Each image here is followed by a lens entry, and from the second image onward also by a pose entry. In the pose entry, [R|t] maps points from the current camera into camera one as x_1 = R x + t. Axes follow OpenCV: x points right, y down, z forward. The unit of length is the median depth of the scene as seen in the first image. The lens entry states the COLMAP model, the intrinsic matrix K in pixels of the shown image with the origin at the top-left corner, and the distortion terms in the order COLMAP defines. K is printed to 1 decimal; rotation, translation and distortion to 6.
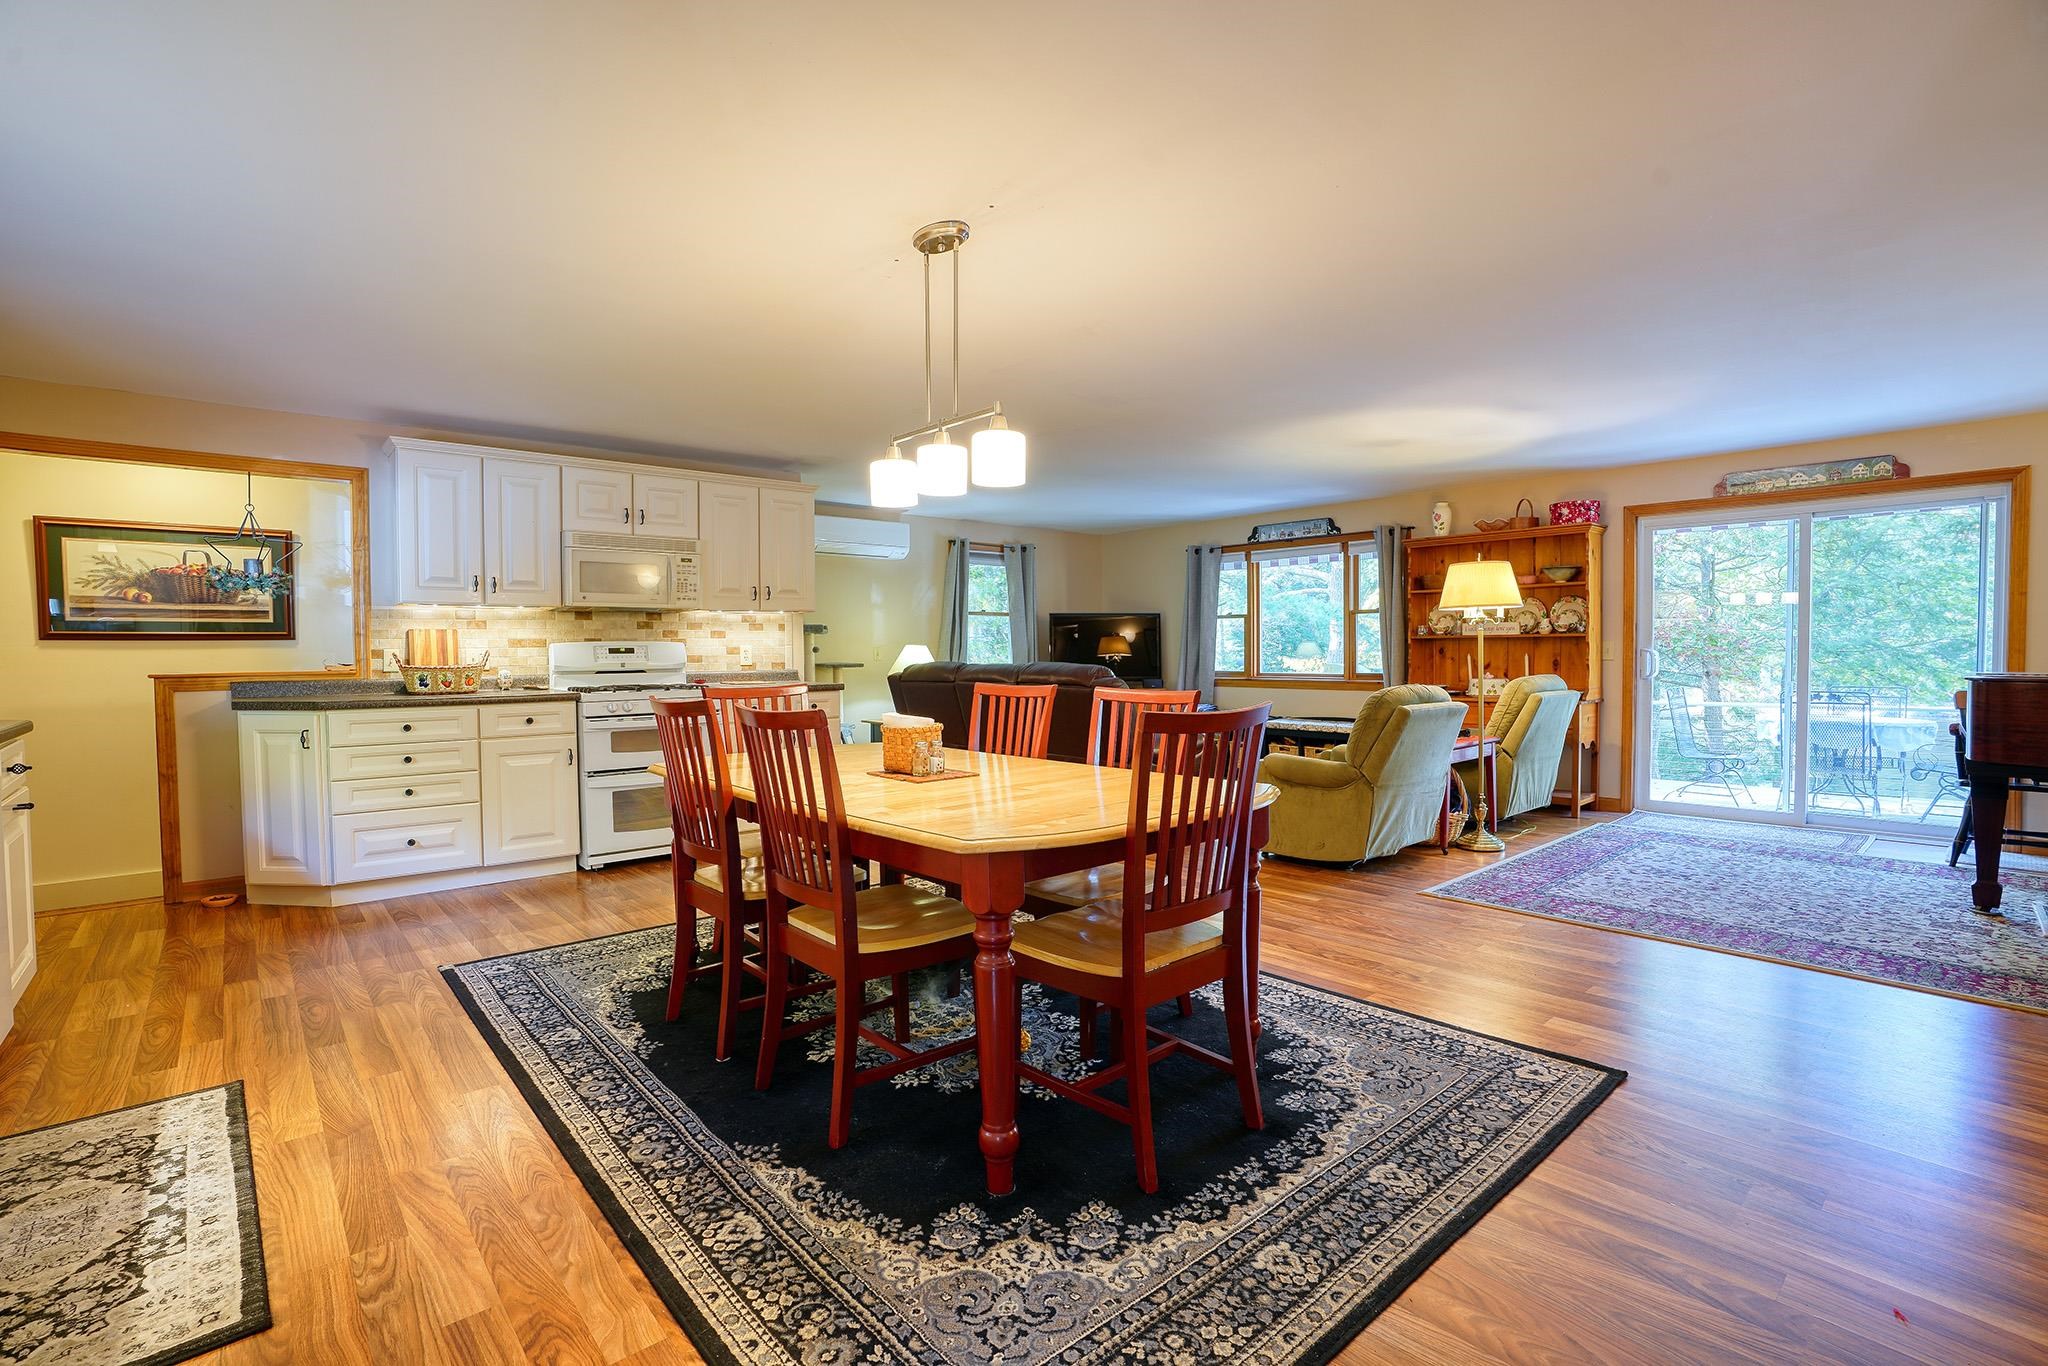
lens RADIAL K [[930.6, 0, 1024.0], [0, 930.6, 683.0], [0, 0, 1]] dist [-0.064083, 0.023913]
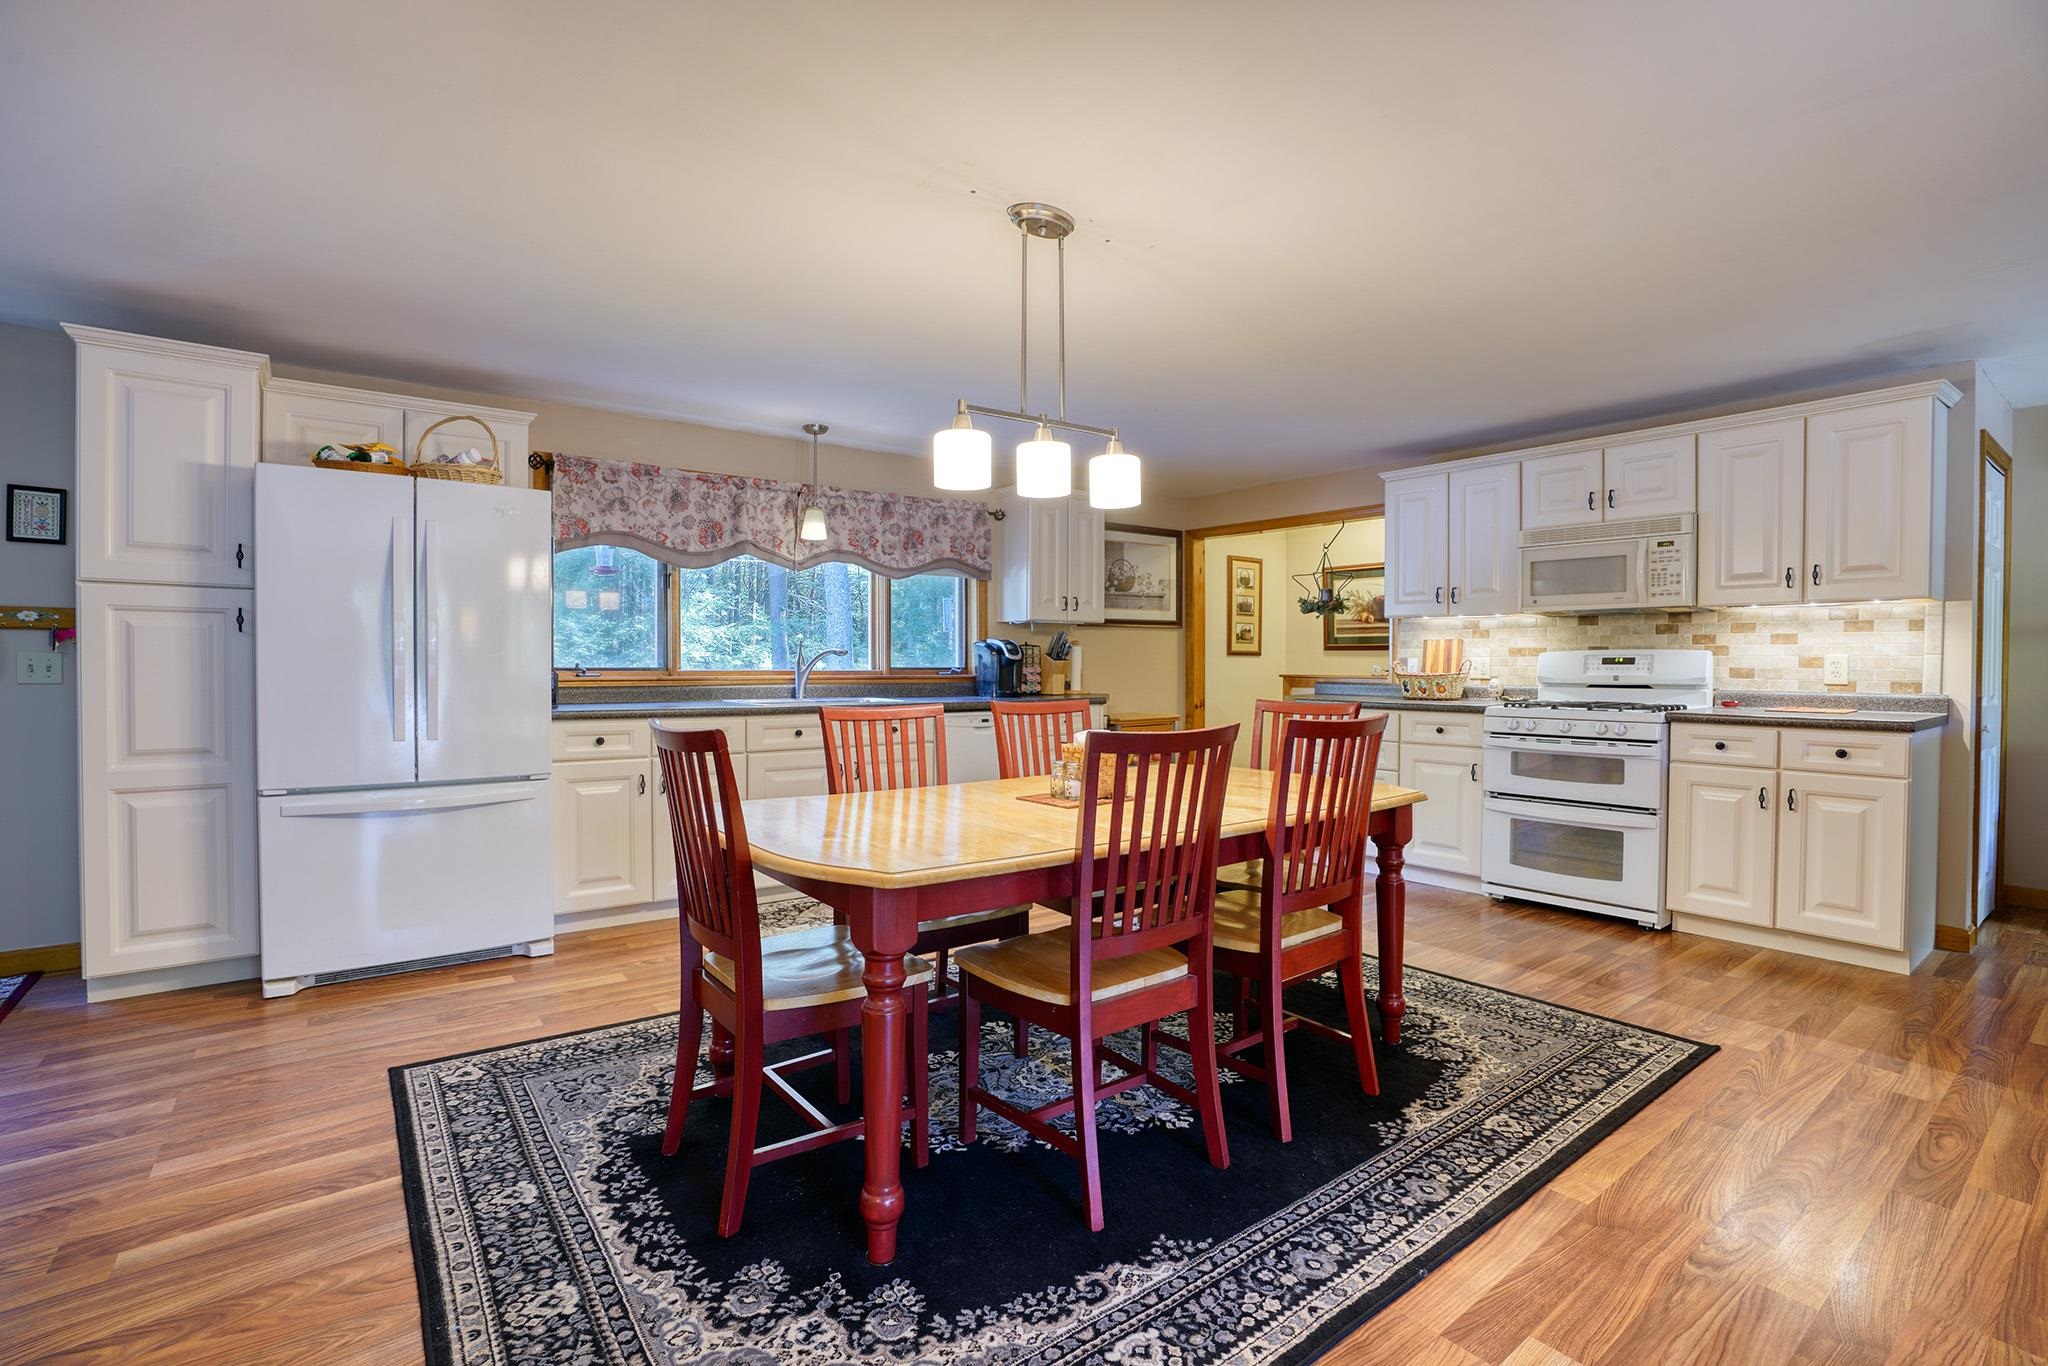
lens RADIAL K [[930.6, 0, 1024.0], [0, 930.6, 683.0], [0, 0, 1]] dist [-0.064083, 0.023913]
pose [[-0.058947, 0.030127, -0.997806, 0.477877], [-0.036373, 0.998816, 0.032306, -0.025566], [0.997598, 0.038197, -0.057781, 0.588995]]
